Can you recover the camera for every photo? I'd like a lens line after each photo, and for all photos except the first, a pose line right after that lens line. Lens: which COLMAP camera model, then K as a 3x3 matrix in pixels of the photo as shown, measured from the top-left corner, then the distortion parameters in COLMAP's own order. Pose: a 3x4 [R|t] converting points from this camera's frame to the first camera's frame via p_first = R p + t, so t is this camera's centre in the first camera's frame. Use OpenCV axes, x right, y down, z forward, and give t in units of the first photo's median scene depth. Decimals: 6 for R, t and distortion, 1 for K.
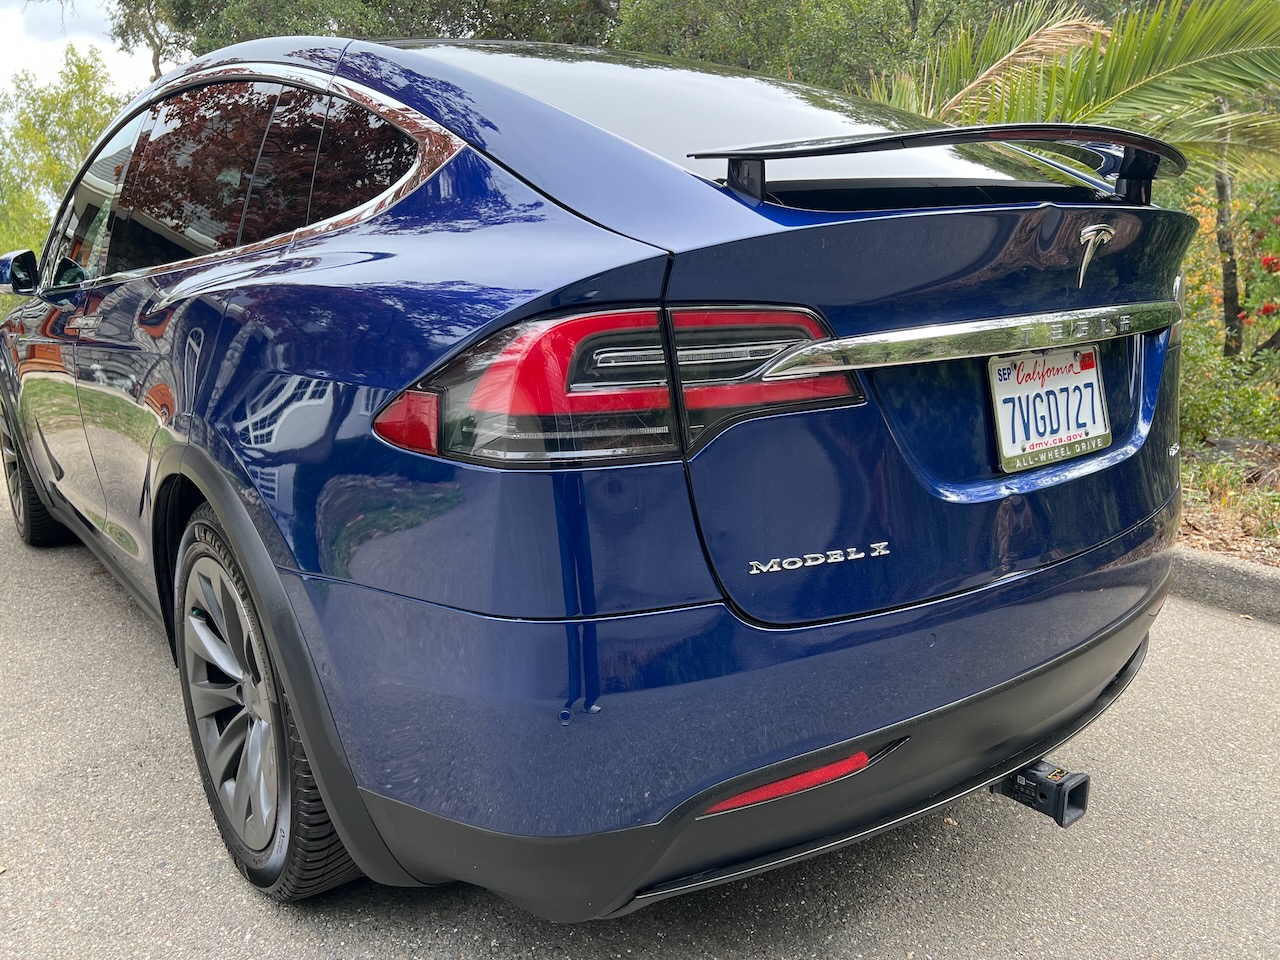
lens RADIAL K [[962.9, 0, 640.0], [0, 962.9, 480.0], [0, 0, 1]] dist [0.050691, -0.053391]
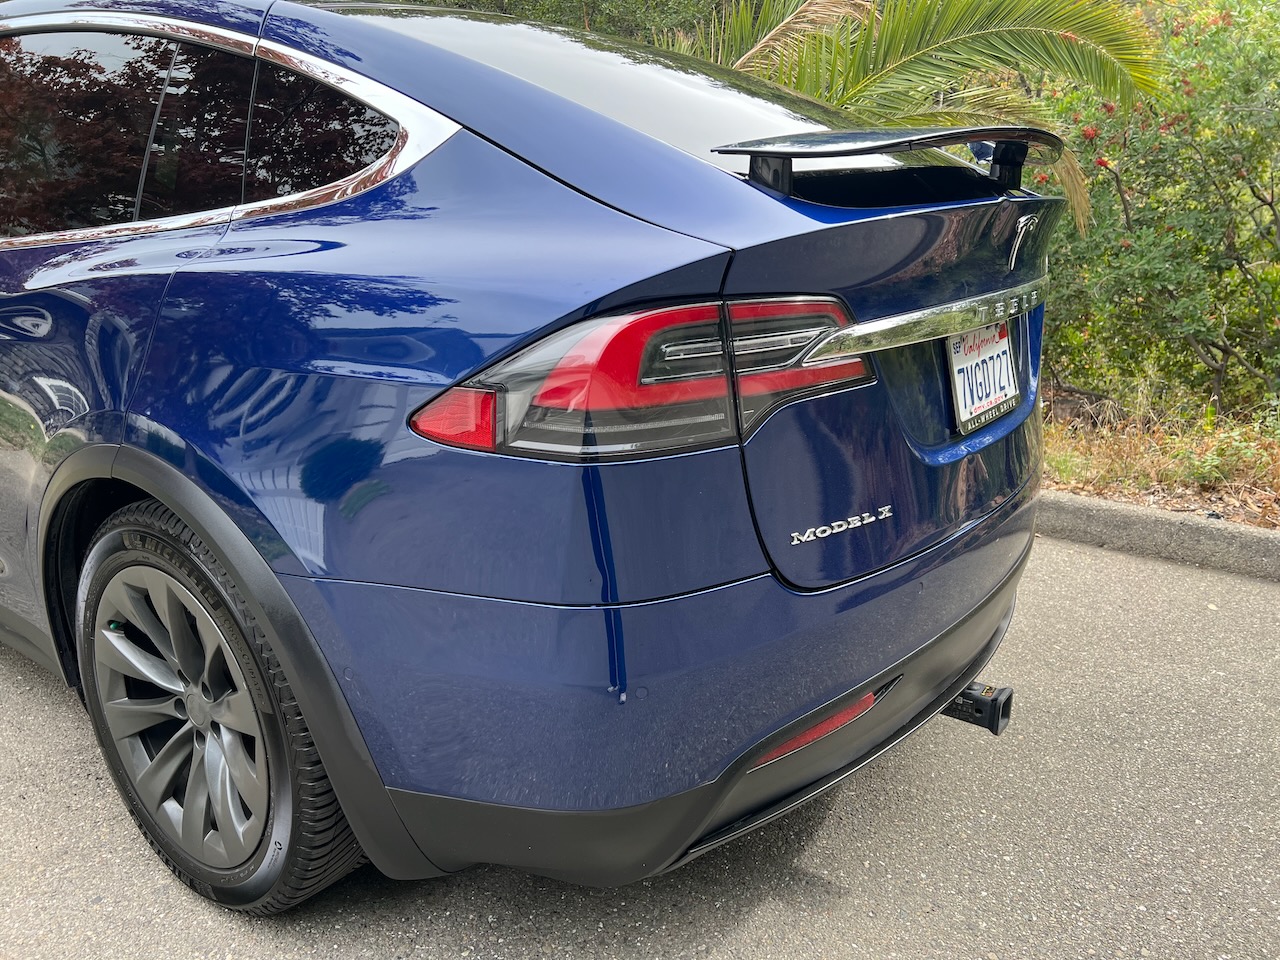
lens RADIAL K [[961.8, 0, 643.1], [0, 961.8, 475.7], [0, 0, 1]] dist [0.044897, -0.048516]
pose [[0.967784, -0.062248, 0.243965, -0.240290], [0.050522, 0.997260, 0.054034, -0.036711], [-0.246661, -0.039968, 0.968277, -0.003003]]
